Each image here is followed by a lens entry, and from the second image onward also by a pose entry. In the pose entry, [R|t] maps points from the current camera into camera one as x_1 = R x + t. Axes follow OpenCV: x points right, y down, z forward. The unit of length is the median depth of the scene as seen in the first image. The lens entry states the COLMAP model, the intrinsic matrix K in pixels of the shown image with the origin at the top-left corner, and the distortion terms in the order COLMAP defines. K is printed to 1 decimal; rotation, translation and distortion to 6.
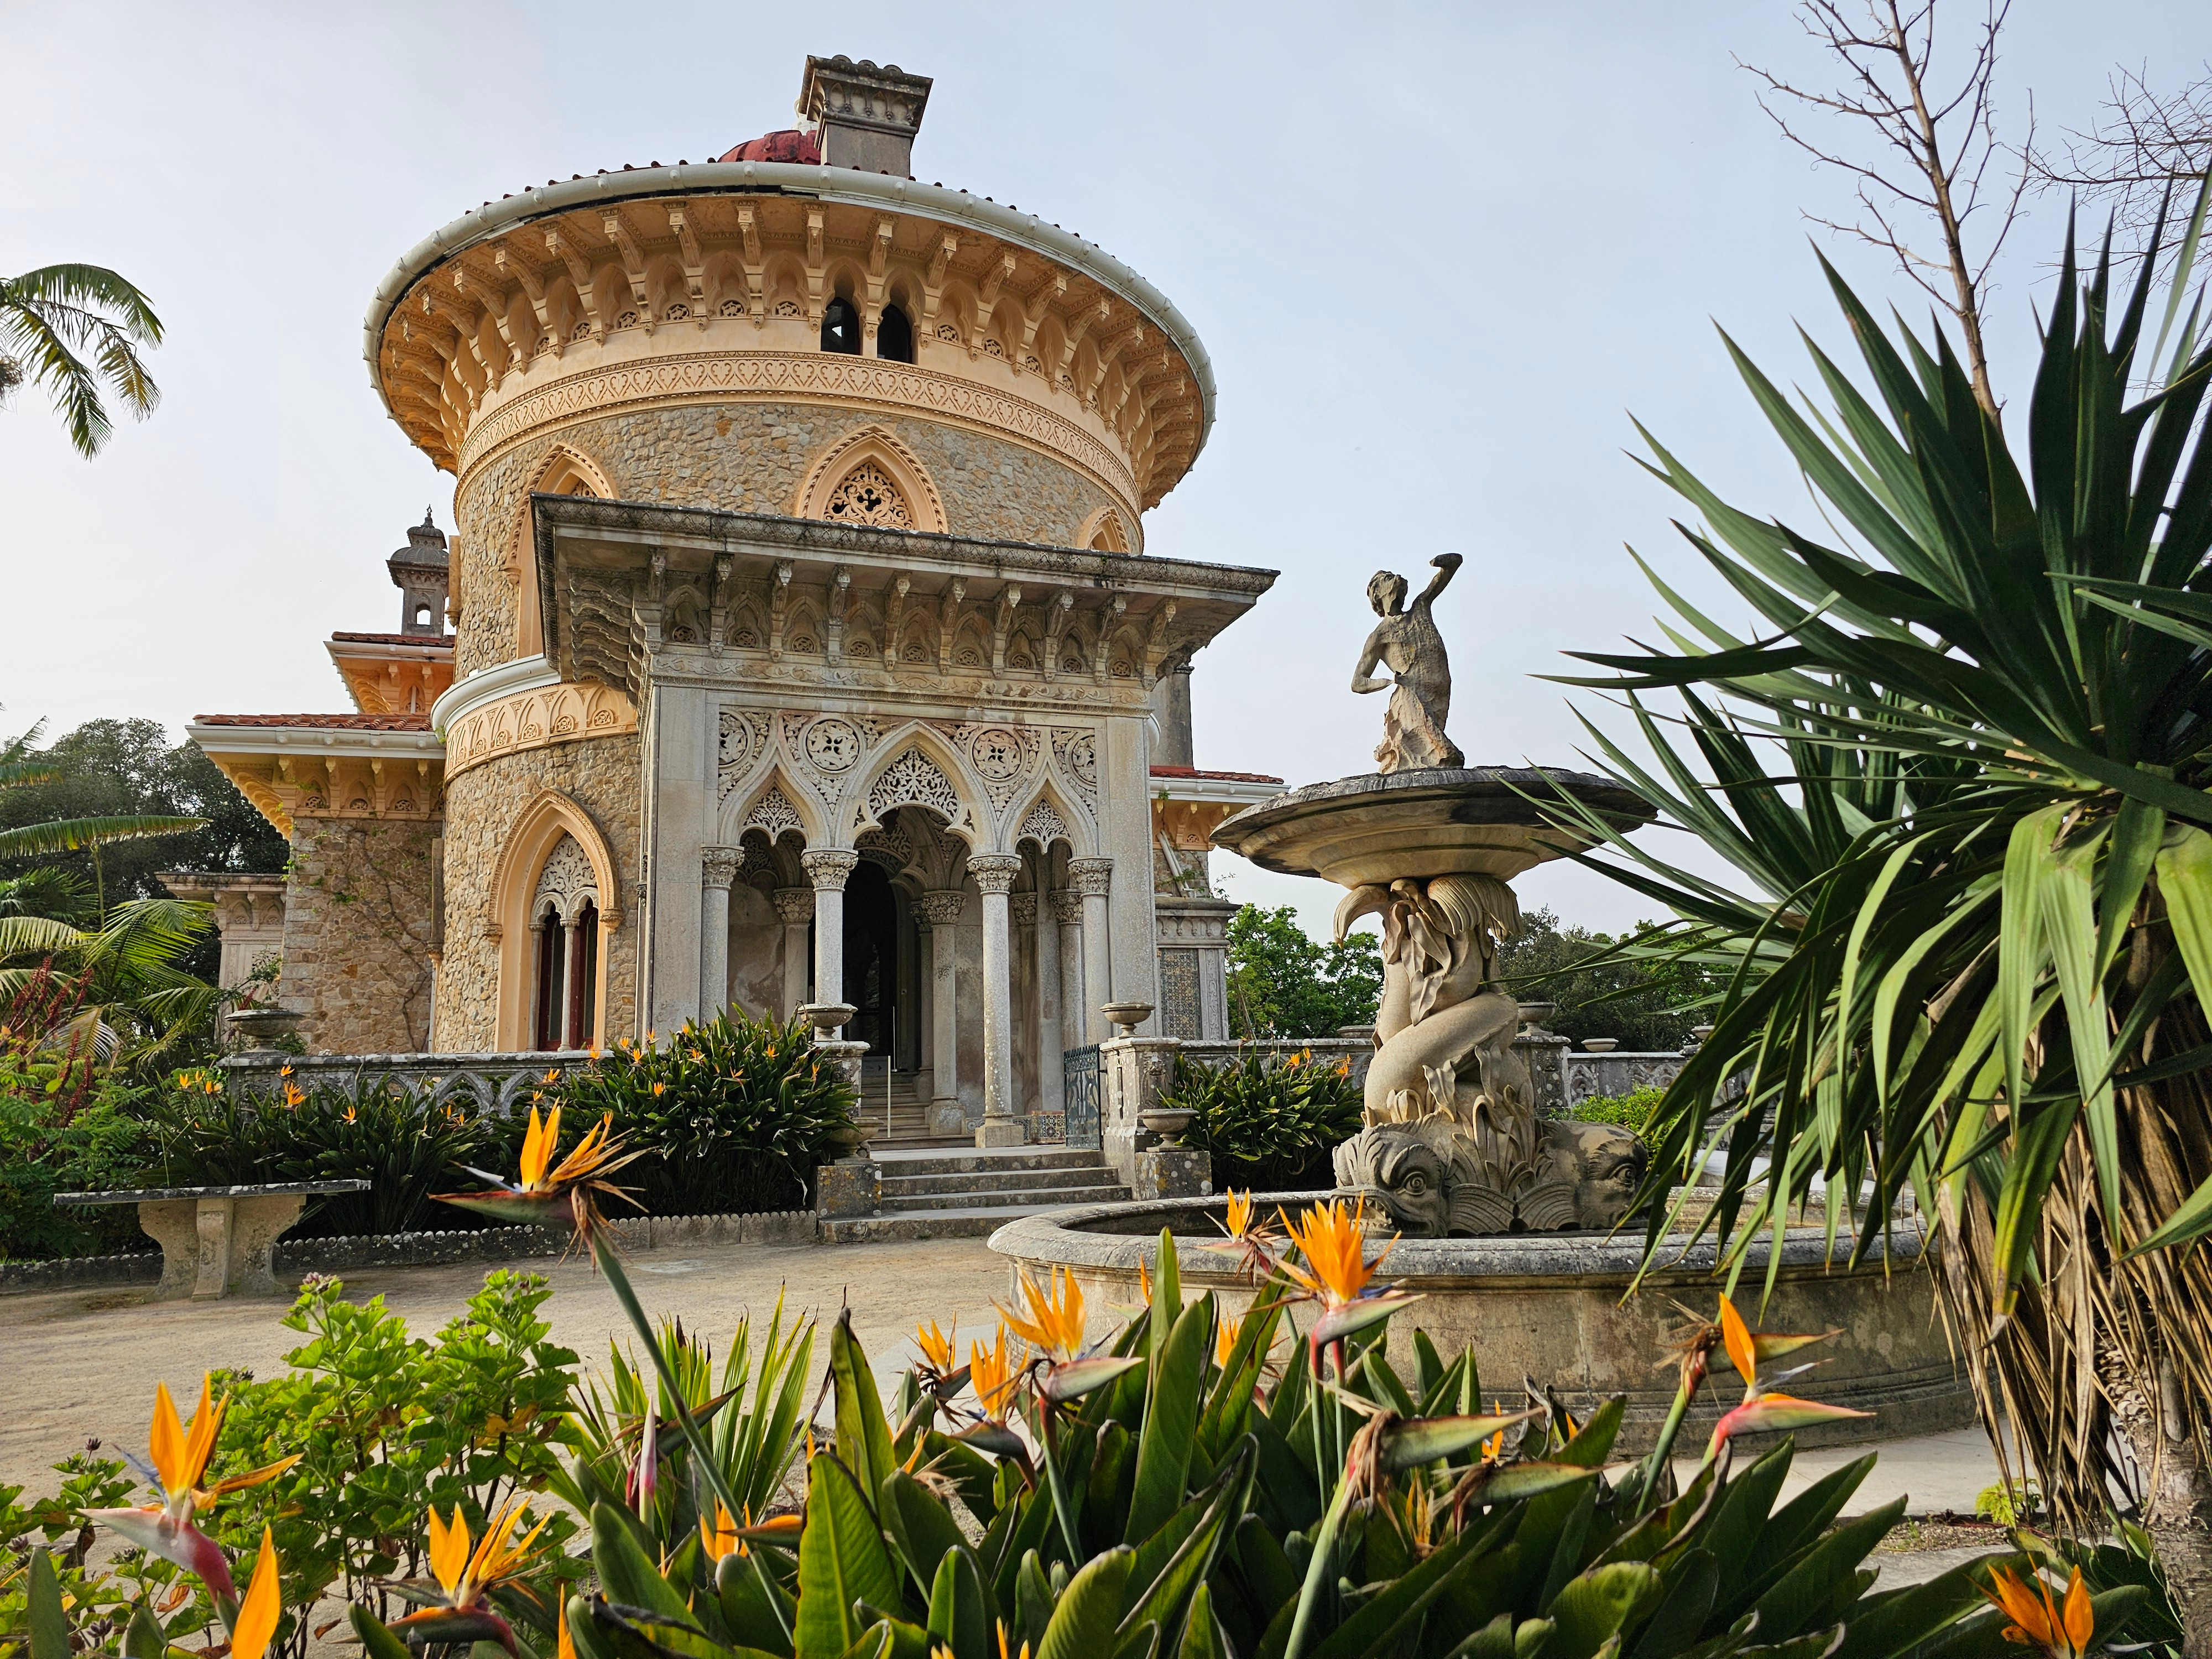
lens RADIAL K [[1462.0, 0, 1106.0], [0, 1462.0, 829.5], [0, 0, 1]] dist [-0.000754, -0.003726]
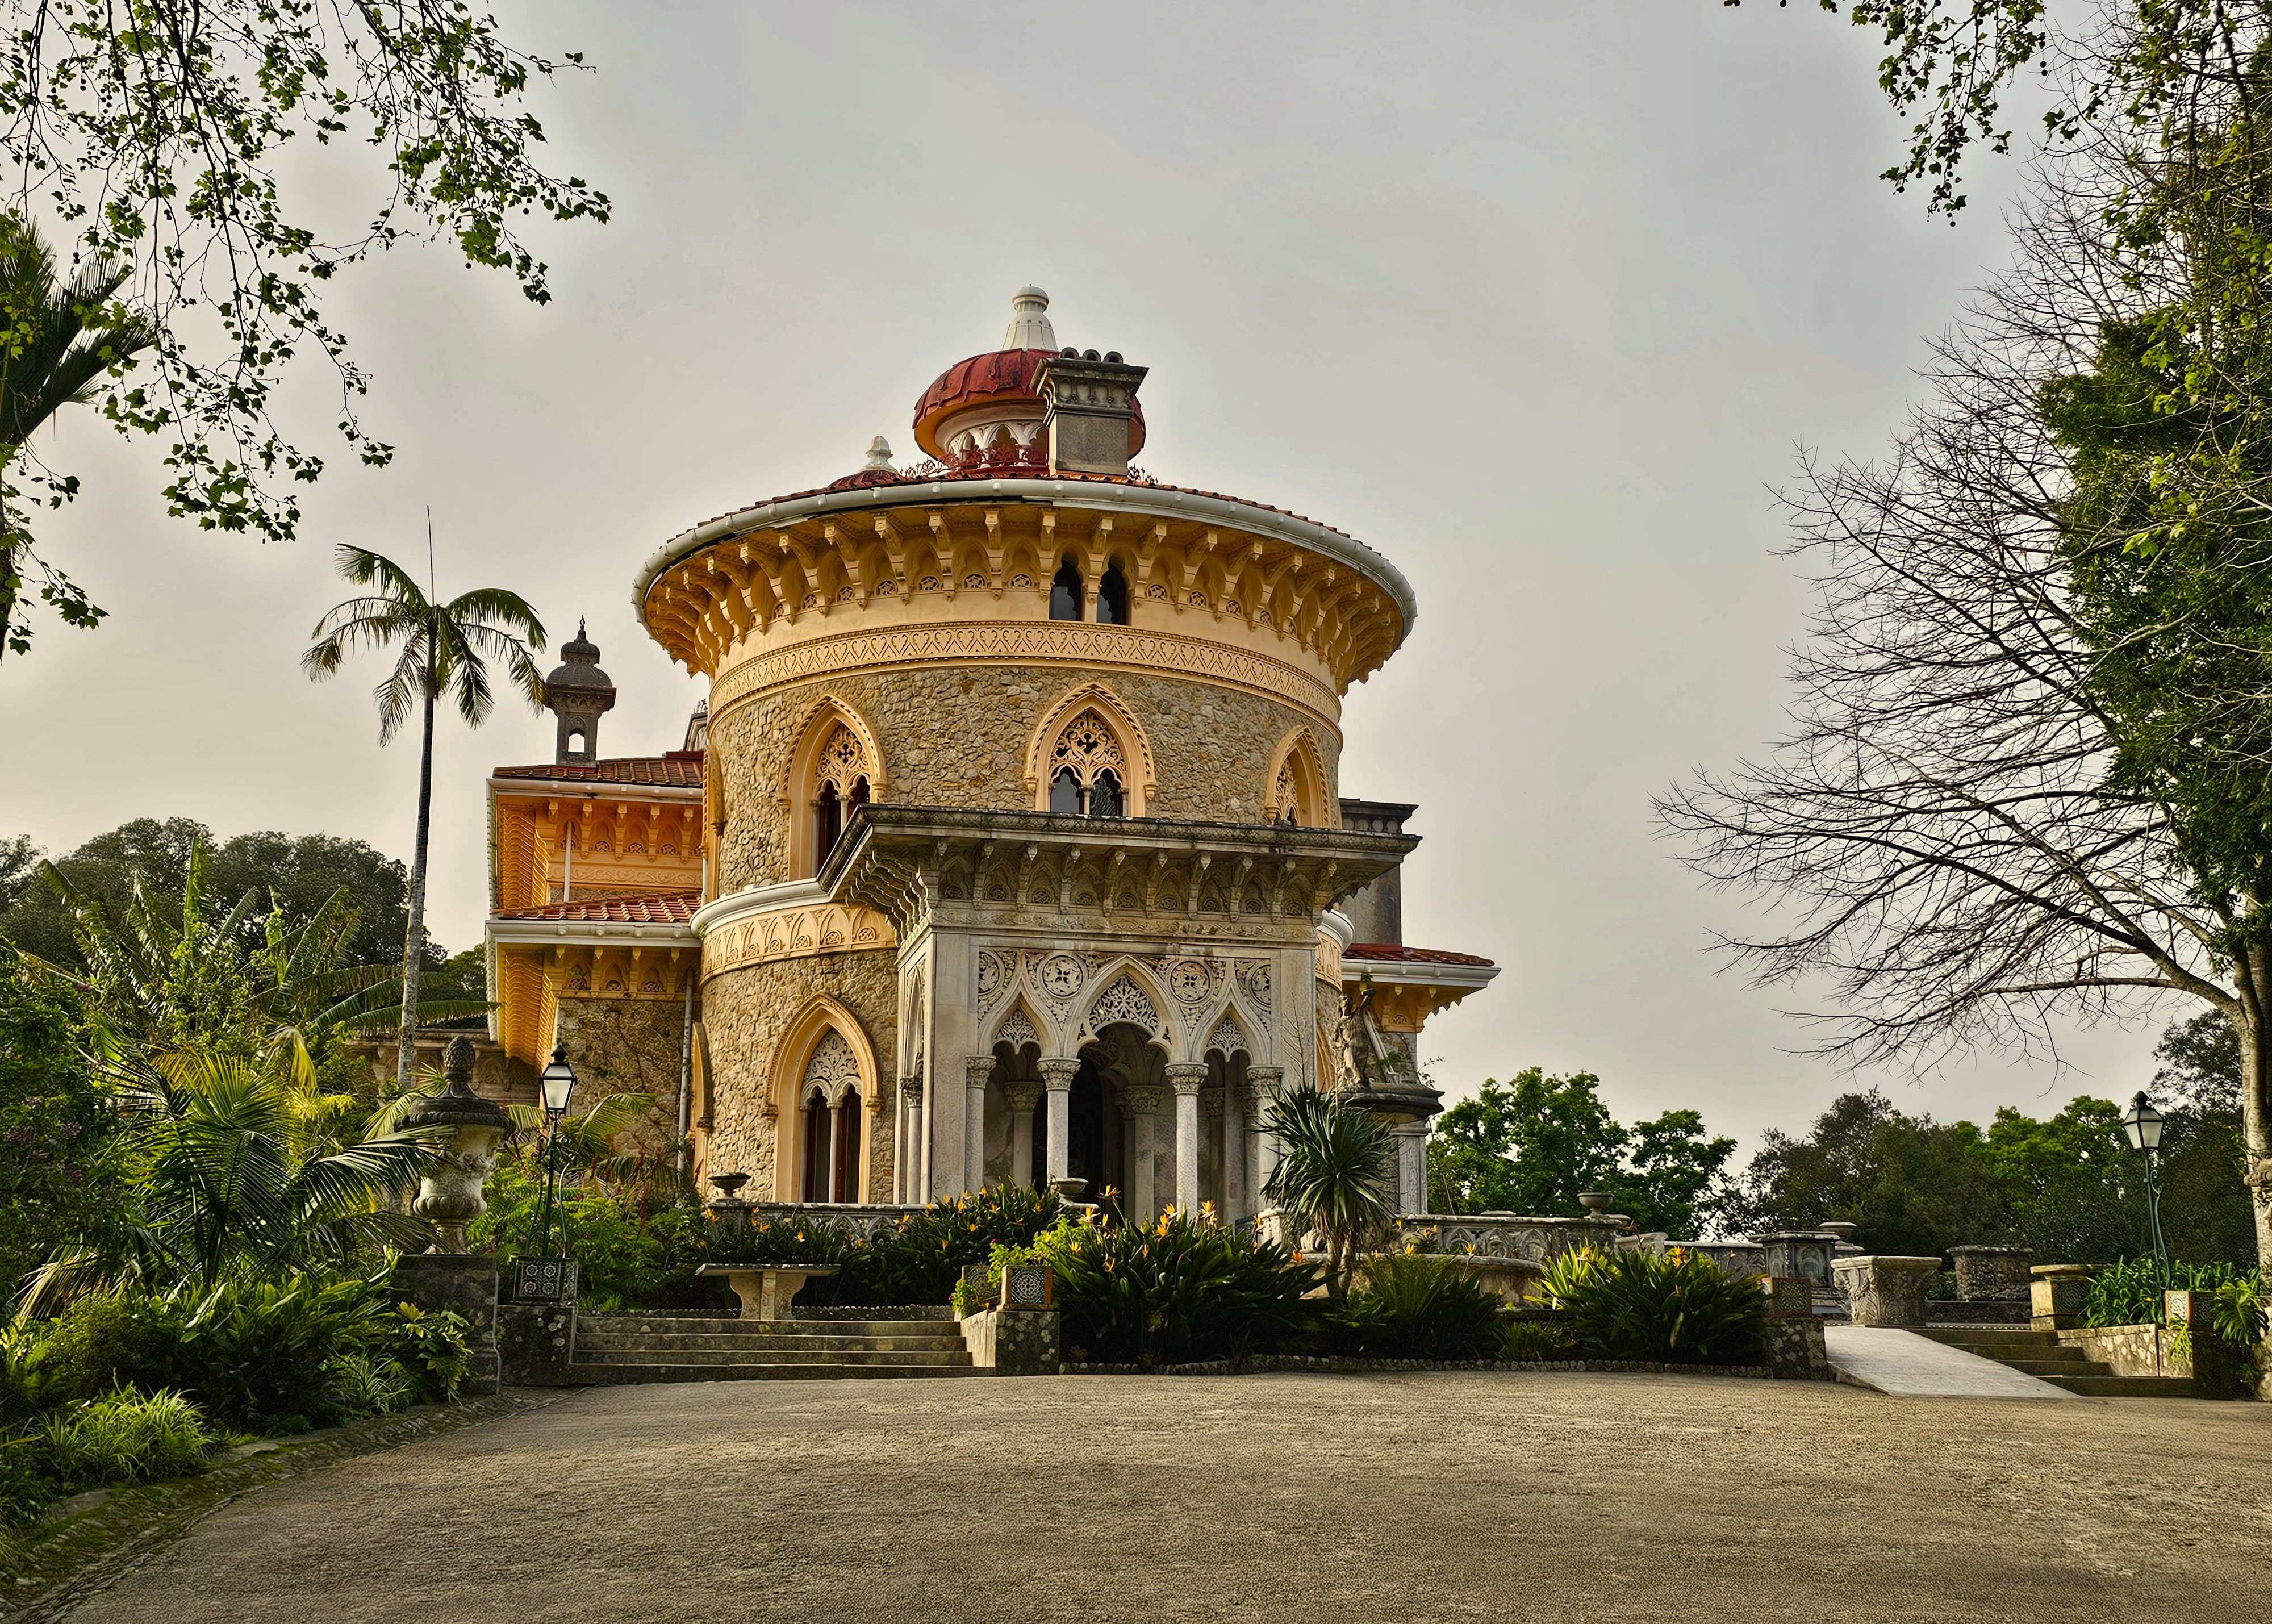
lens RADIAL K [[2576.6, 0, 1173.9], [0, 2576.6, 811.1], [0, 0, 1]] dist [0.147312, -0.010959]
pose [[0.995368, 0.015907, -0.094815, 0.105540], [-0.018706, 0.999413, -0.028699, -0.119572], [0.094303, 0.030340, 0.995081, -1.073021]]
